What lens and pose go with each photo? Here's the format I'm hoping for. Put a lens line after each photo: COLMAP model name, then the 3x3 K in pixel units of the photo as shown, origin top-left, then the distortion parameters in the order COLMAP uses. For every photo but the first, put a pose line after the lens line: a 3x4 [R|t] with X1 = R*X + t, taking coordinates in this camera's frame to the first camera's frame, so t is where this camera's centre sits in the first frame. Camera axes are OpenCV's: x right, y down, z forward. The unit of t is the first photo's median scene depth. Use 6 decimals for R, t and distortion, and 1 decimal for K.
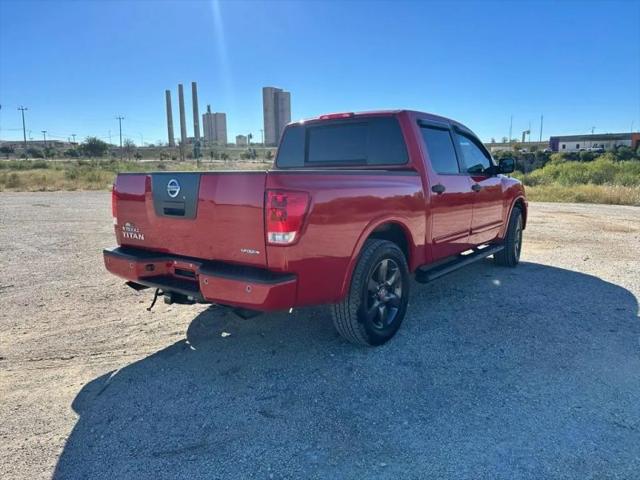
lens RADIAL K [[451.9, 0, 320.0], [0, 451.9, 240.0], [0, 0, 1]] dist [0.068051, -0.087921]
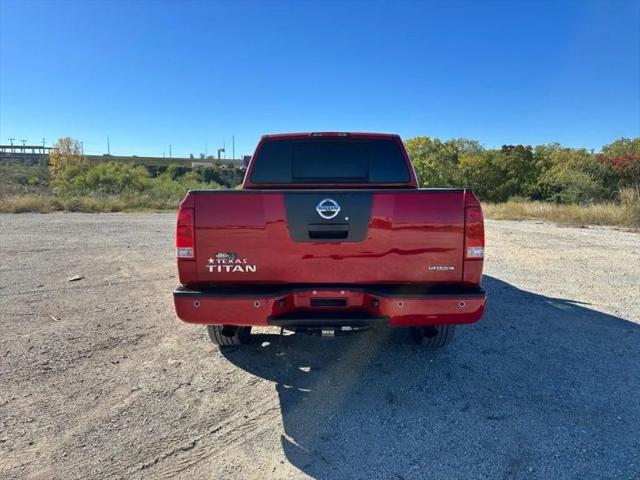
lens RADIAL K [[451.9, 0, 320.0], [0, 451.9, 240.0], [0, 0, 1]] dist [0.068051, -0.087921]
pose [[0.793681, -0.063395, 0.605022, -0.748893], [0.081257, 0.996691, -0.002160, -0.044319], [-0.602883, 0.050876, 0.796206, 0.267907]]
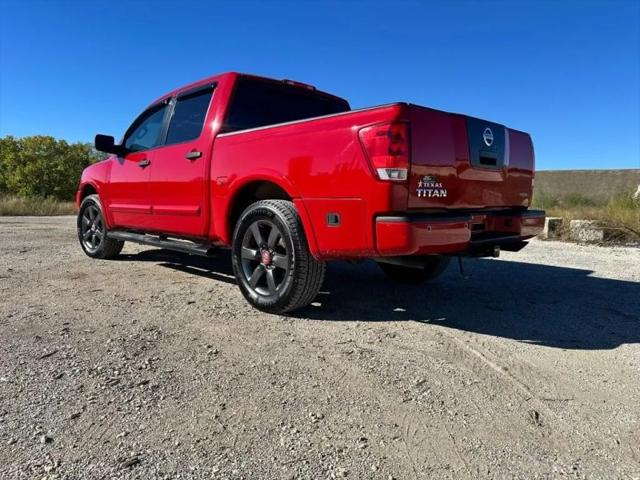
lens RADIAL K [[451.9, 0, 320.0], [0, 451.9, 240.0], [0, 0, 1]] dist [0.068051, -0.087921]
pose [[0.126654, -0.081047, 0.988630, -1.150883], [0.134552, 0.988849, 0.063827, -0.005899], [-0.982779, 0.124938, 0.136147, 1.066979]]
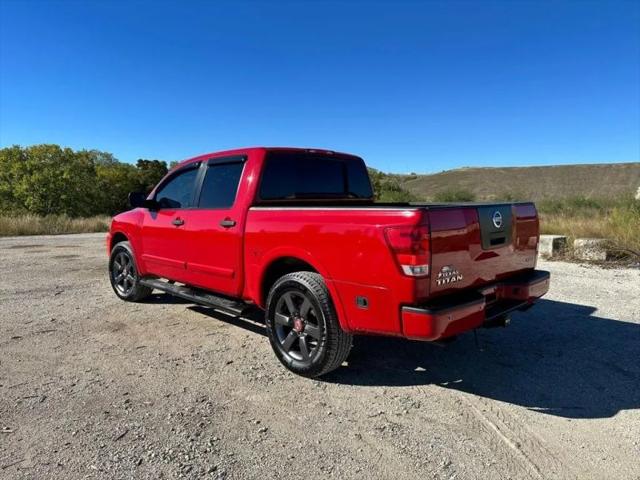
lens RADIAL K [[451.9, 0, 320.0], [0, 451.9, 240.0], [0, 0, 1]] dist [0.068051, -0.087921]
pose [[0.132712, -0.085208, 0.987485, -1.243559], [0.152266, 0.986224, 0.064636, -0.171107], [-0.979389, 0.141782, 0.143858, 1.082174]]
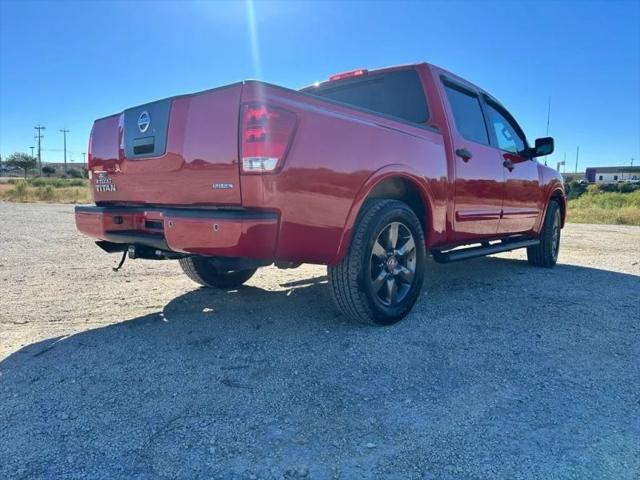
lens RADIAL K [[450.0, 0, 318.8], [0, 450.0, 247.5], [0, 0, 1]] dist [0.066801, -0.079545]
pose [[0.997554, 0.029681, -0.063284, 0.054780], [-0.032555, 0.998462, -0.044870, 0.126933], [0.061855, 0.046821, 0.996986, 0.158251]]
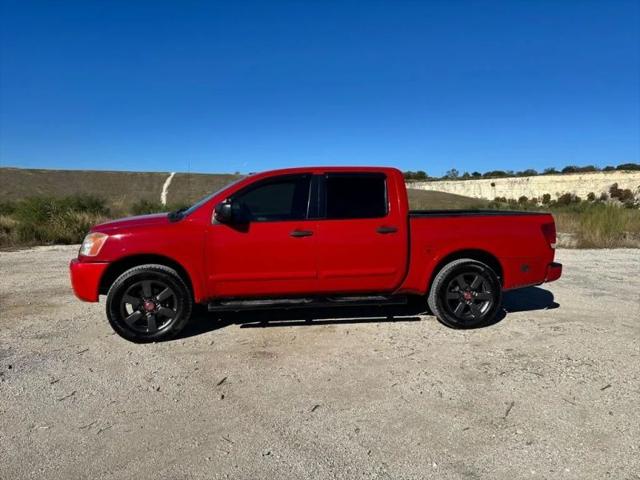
lens RADIAL K [[451.9, 0, 320.0], [0, 451.9, 240.0], [0, 0, 1]] dist [0.068051, -0.087921]
pose [[-0.725525, -0.049910, 0.686384, -0.945211], [0.111362, 0.975708, 0.188660, -0.443069], [-0.679126, 0.213315, -0.702342, 2.646955]]
